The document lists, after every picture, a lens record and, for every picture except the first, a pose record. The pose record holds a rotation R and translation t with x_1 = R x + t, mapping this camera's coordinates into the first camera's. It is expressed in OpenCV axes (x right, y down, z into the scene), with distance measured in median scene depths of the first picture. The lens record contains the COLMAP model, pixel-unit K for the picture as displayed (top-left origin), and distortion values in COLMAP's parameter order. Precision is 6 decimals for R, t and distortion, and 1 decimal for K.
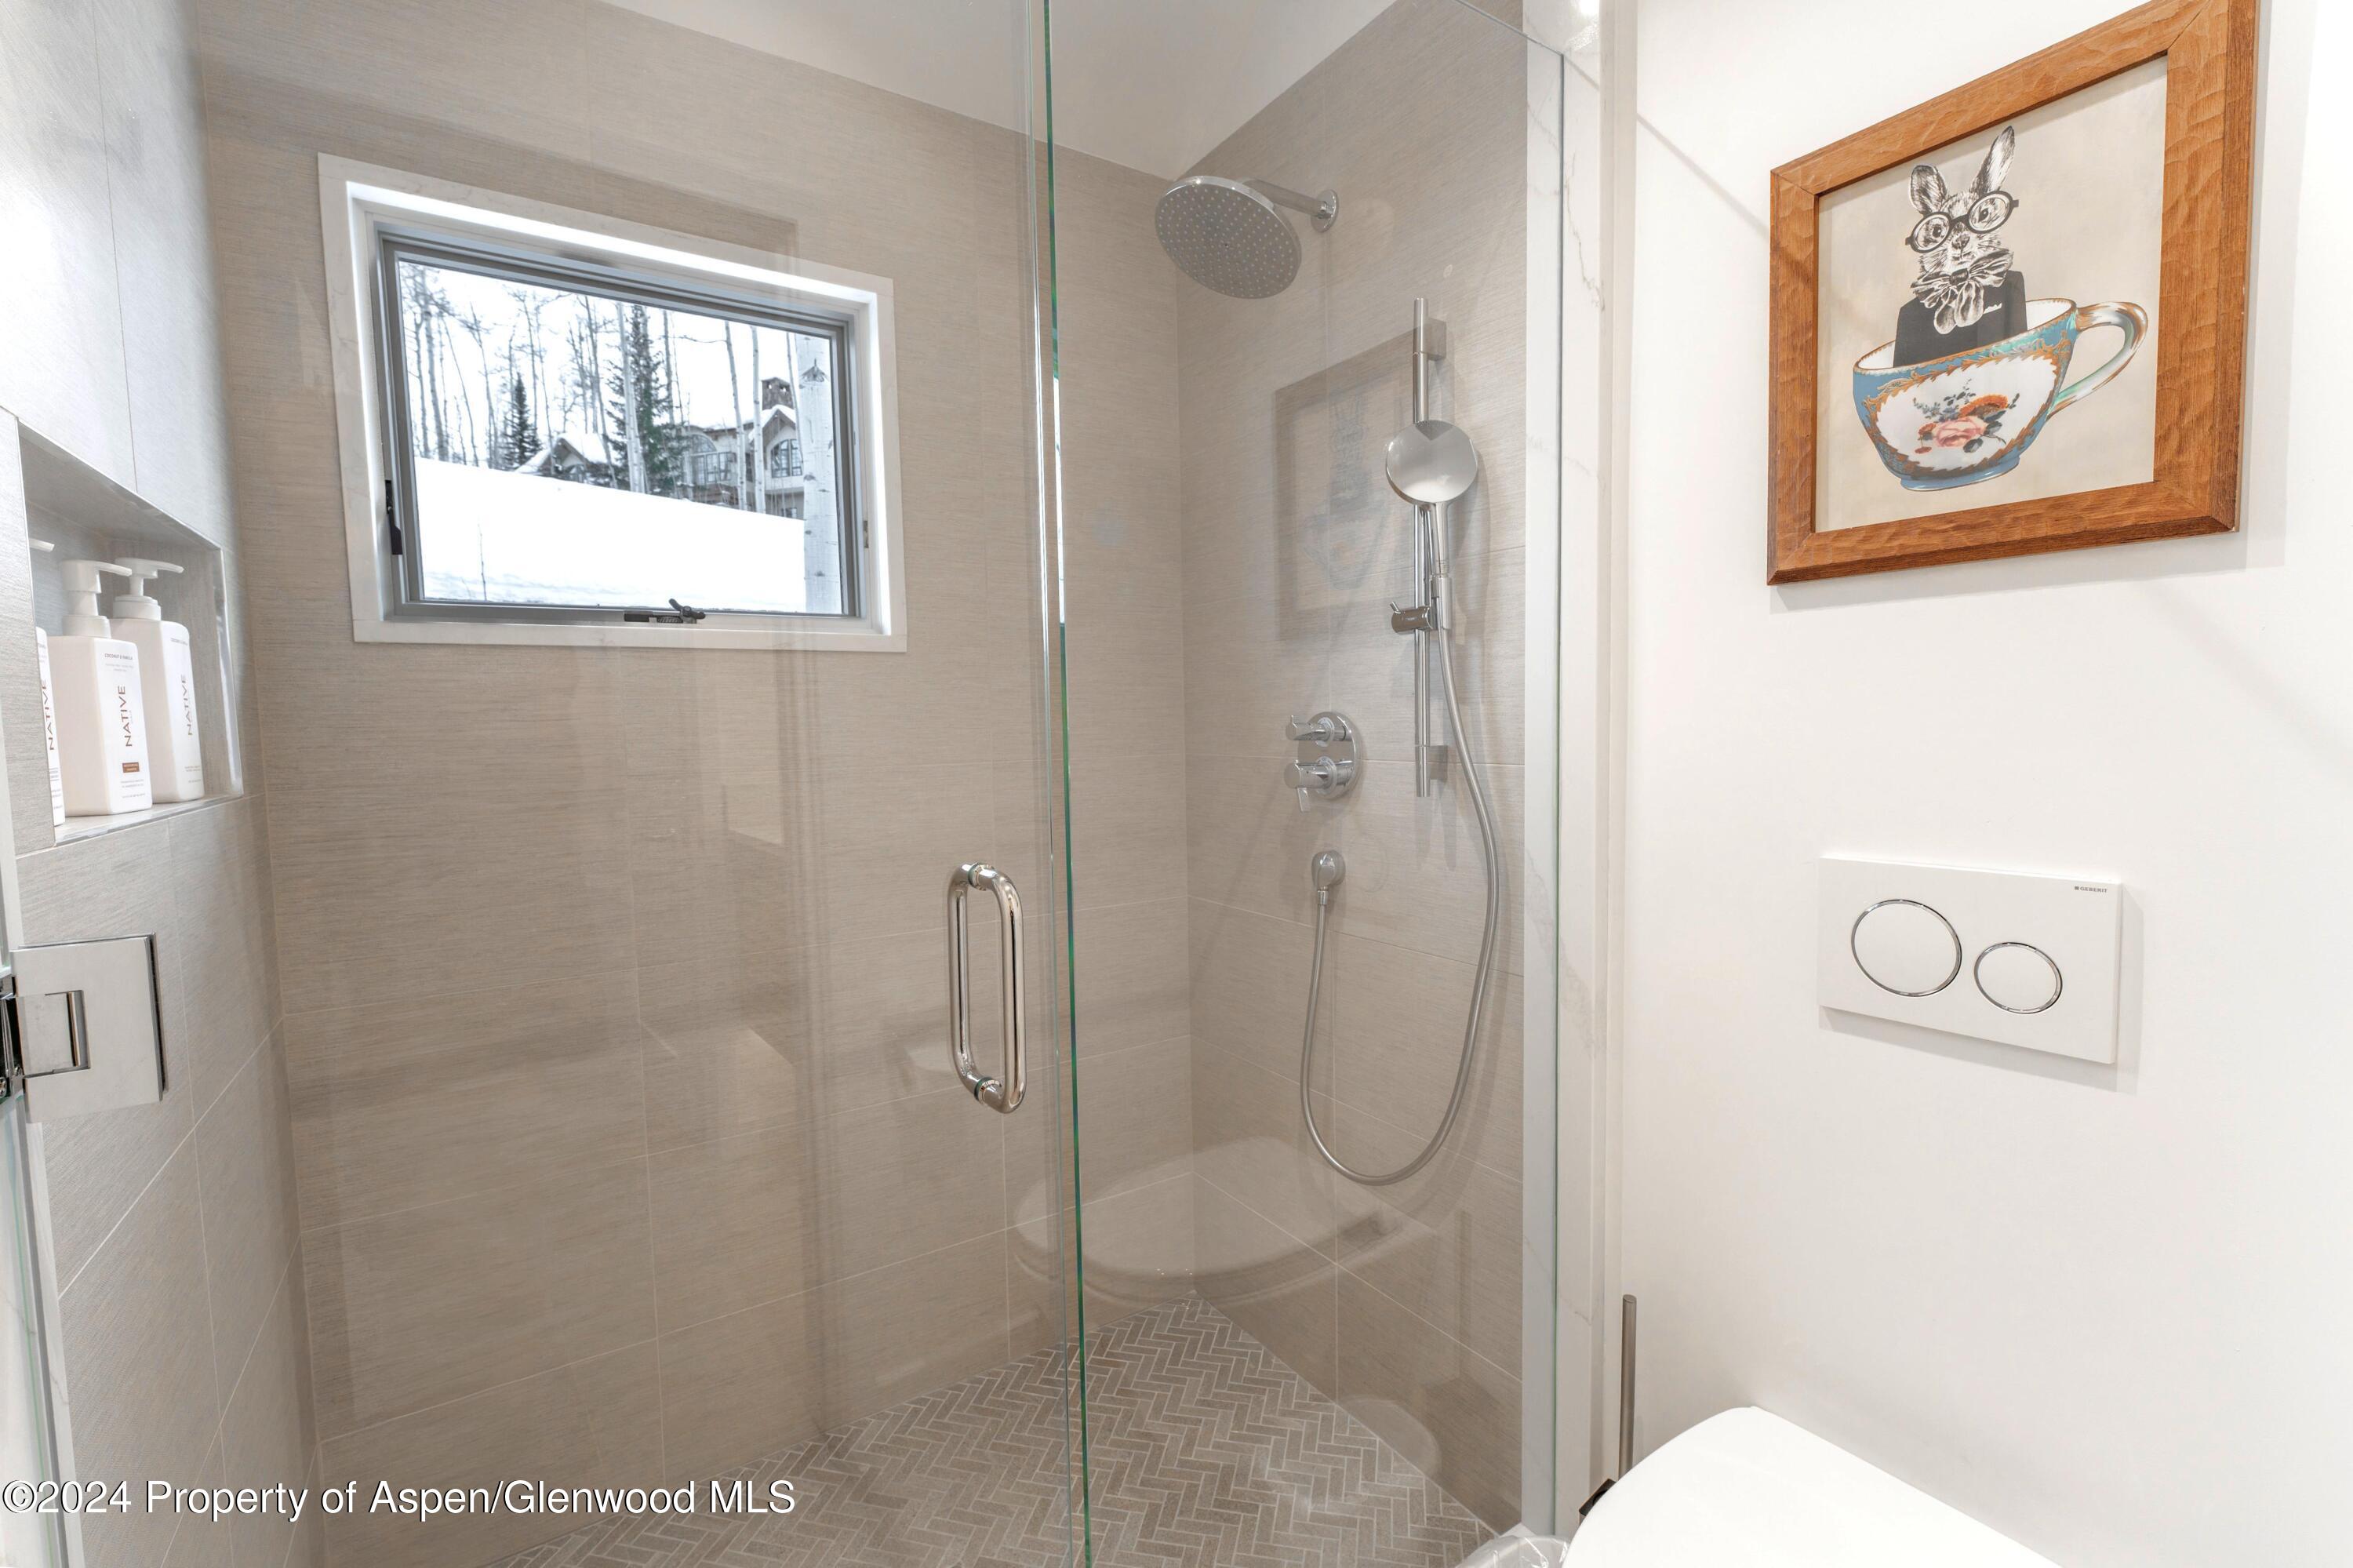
lens RADIAL K [[1014.3, 0, 1172.5], [0, 1014.3, 789.9], [0, 0, 1]] dist [0.000513, -0.000149]
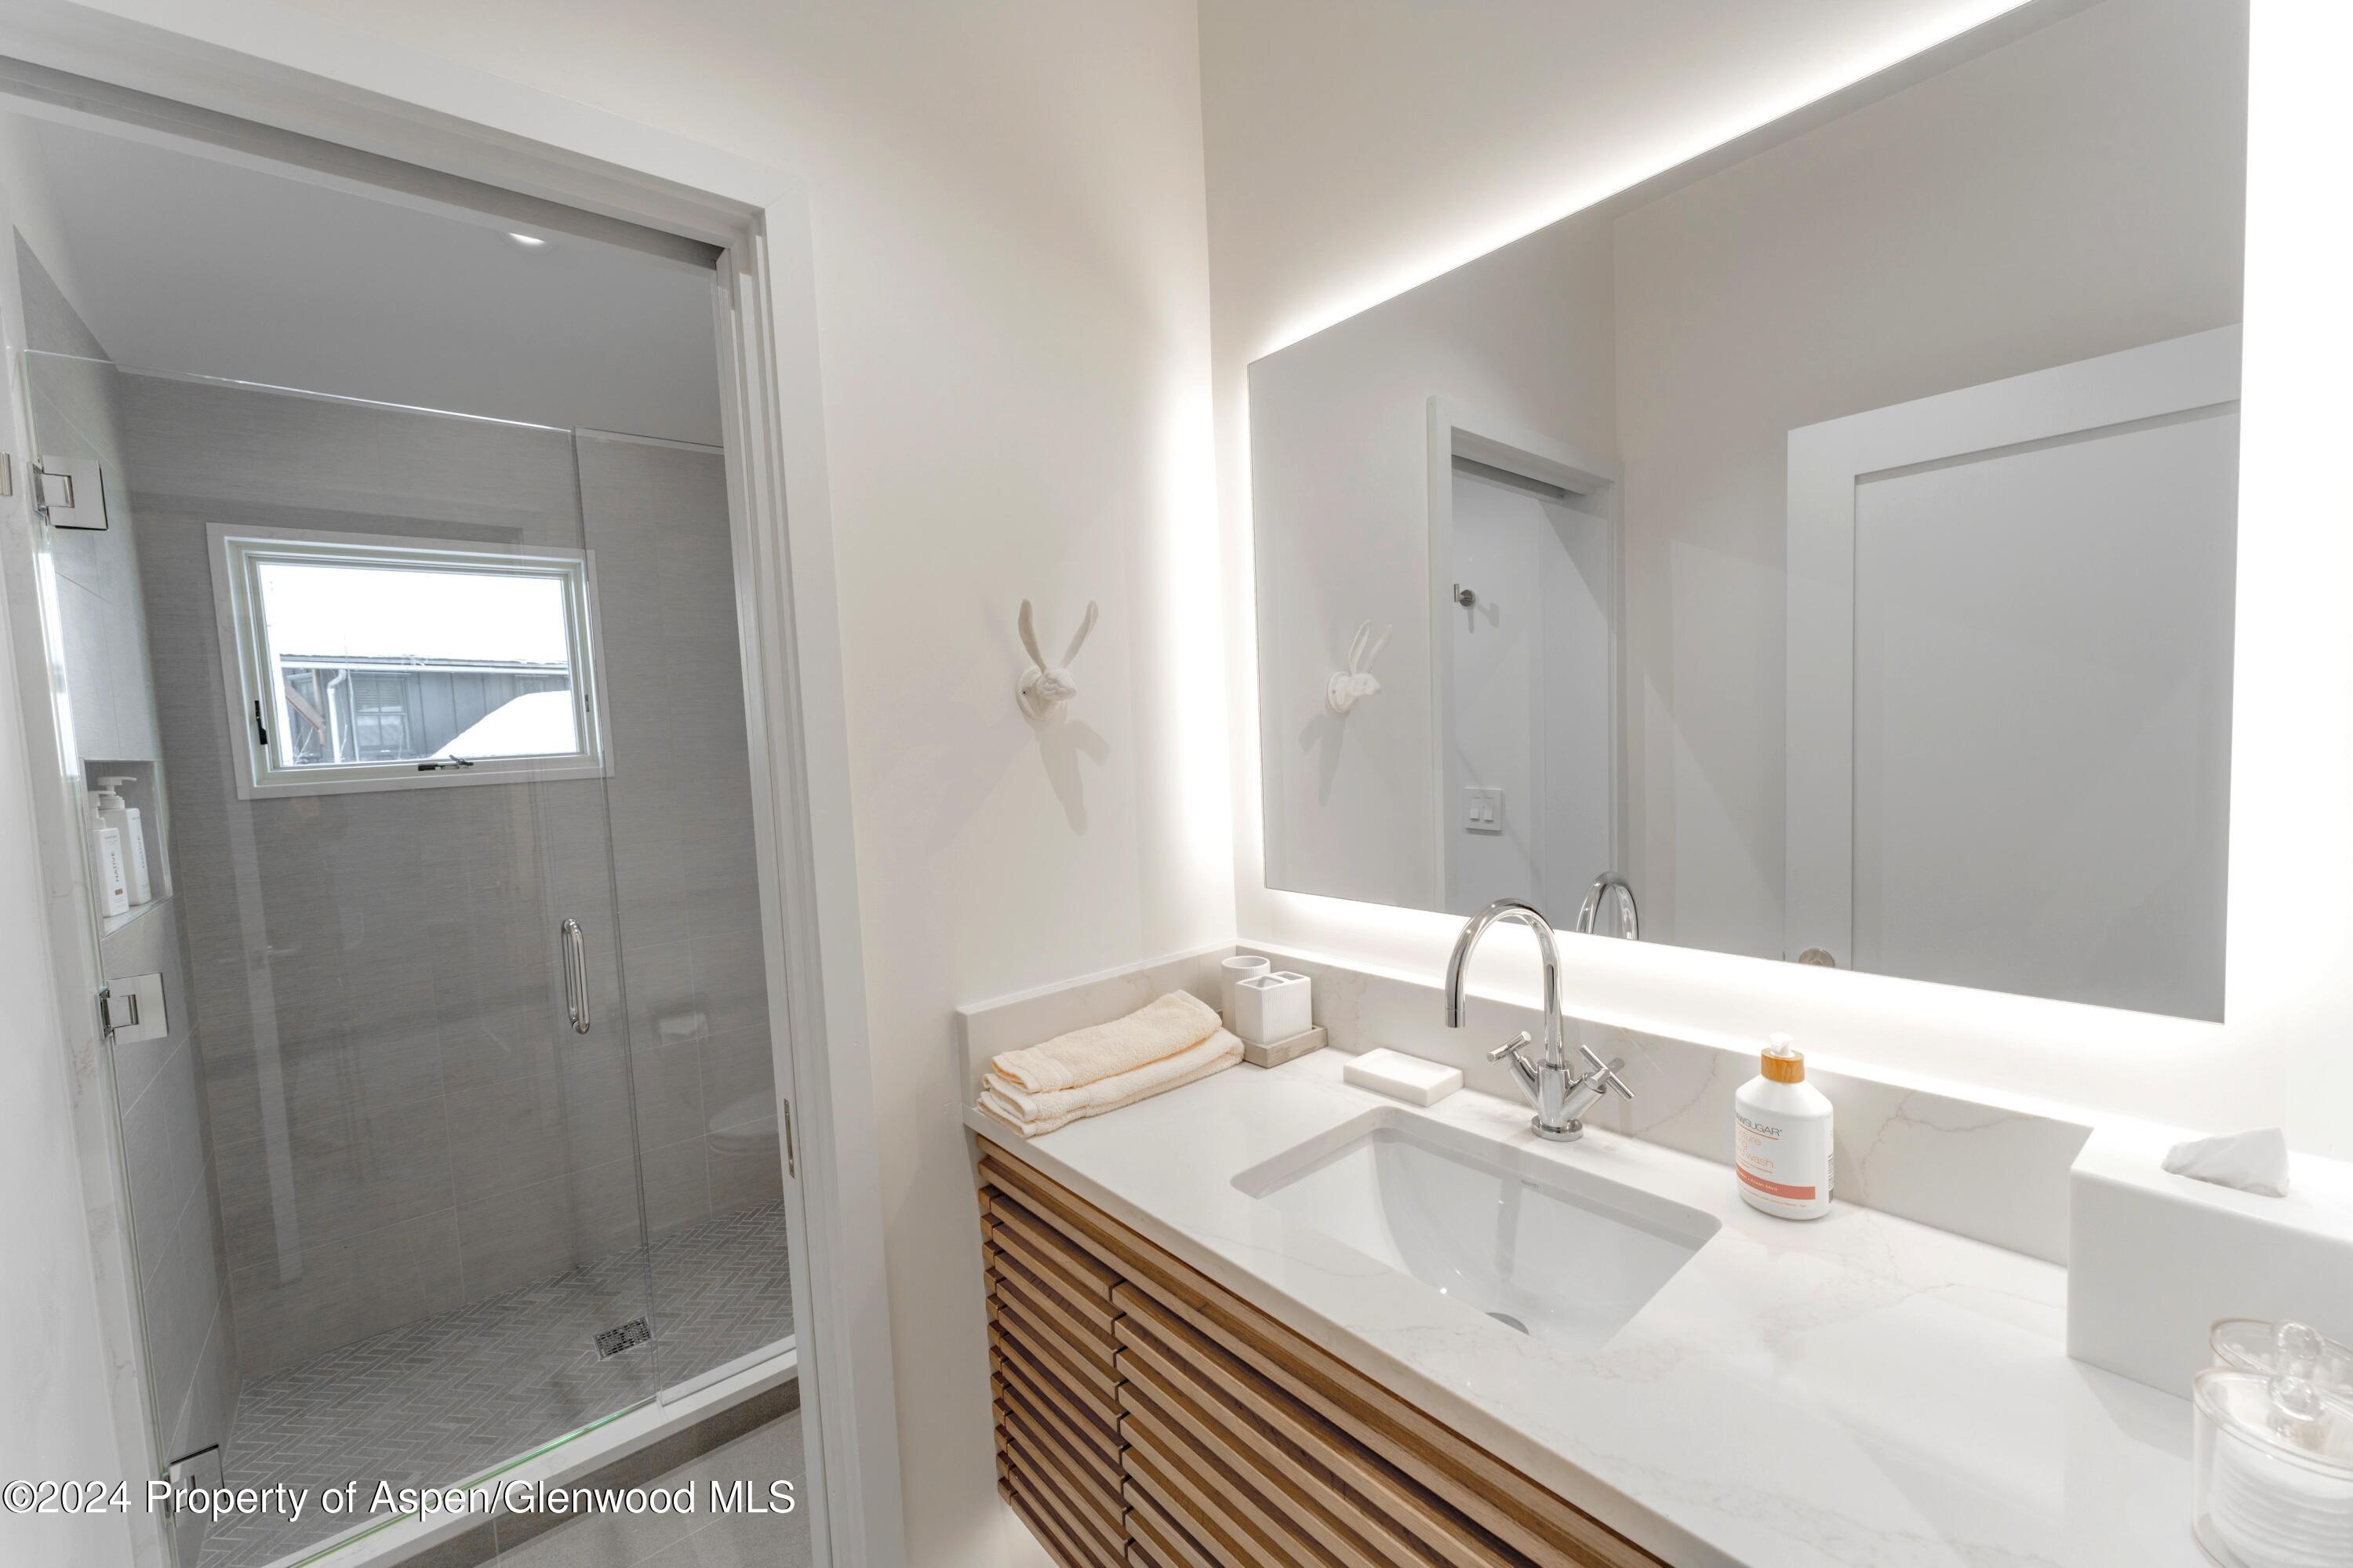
lens RADIAL K [[932.5, 0, 1174.8], [0, 932.5, 790.3], [0, 0, 1]] dist [-0.001545, 0.000114]
pose [[0.992552, -0.037811, 0.115808, 0.697247], [0.038773, 0.999230, -0.006063, -0.109719], [-0.115490, 0.010508, 0.993253, -0.891142]]
